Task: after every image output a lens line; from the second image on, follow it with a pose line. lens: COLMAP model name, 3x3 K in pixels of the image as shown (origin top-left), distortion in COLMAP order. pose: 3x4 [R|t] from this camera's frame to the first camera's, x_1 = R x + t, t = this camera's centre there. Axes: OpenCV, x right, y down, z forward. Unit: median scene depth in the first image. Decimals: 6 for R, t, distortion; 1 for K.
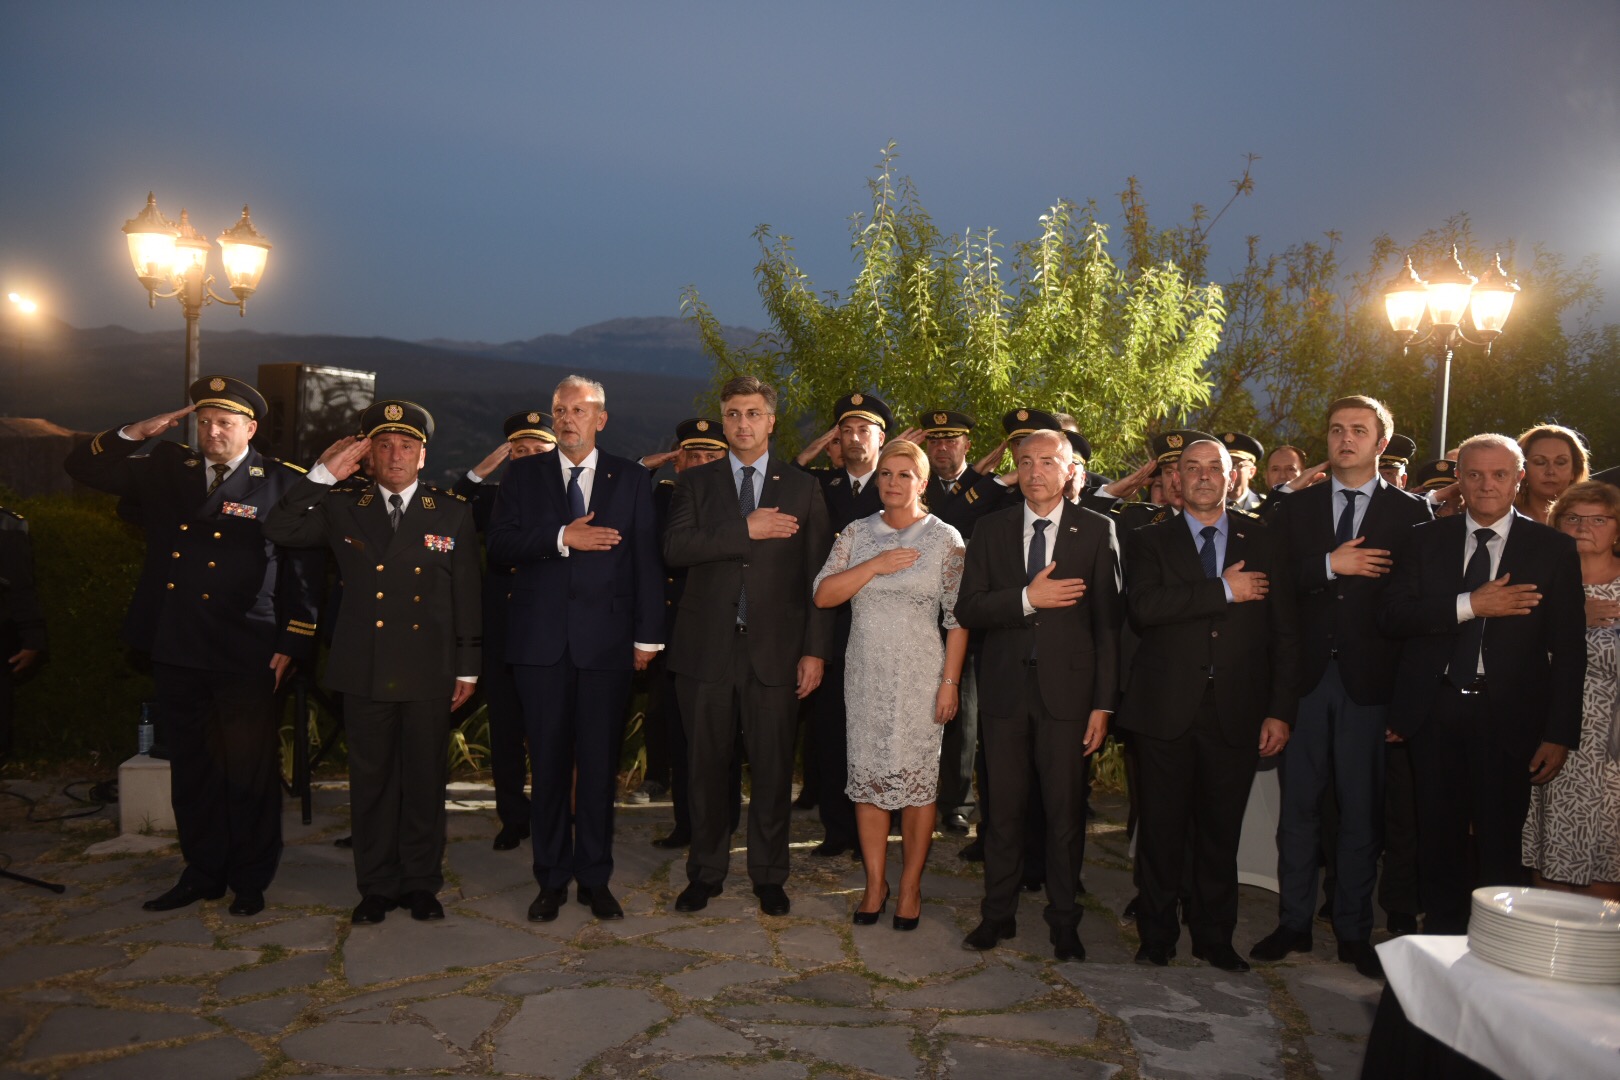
lens RADIAL K [[1406.5, 0, 818.9], [0, 1406.5, 545.0], [0, 0, 1]] dist [0.001803, 0.028335]
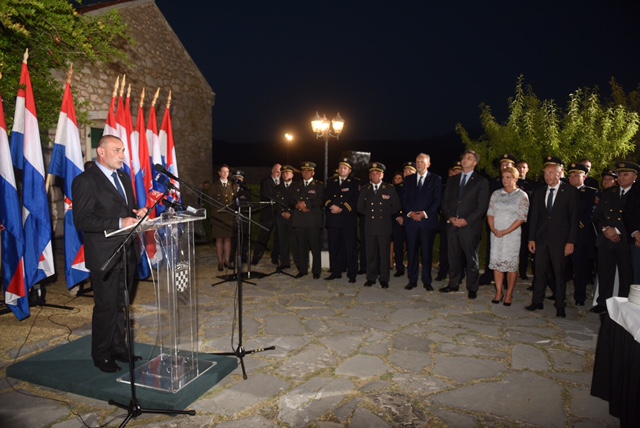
lens RADIAL K [[450.8, 0, 324.5], [0, 450.8, 216.1], [0, 0, 1]] dist [-0.029319, -0.011934]
pose [[0.907760, 0.015513, -0.419203, 0.094088], [-0.002923, 0.999526, 0.030660, 0.012639], [0.419480, -0.026606, 0.907375, -0.172542]]
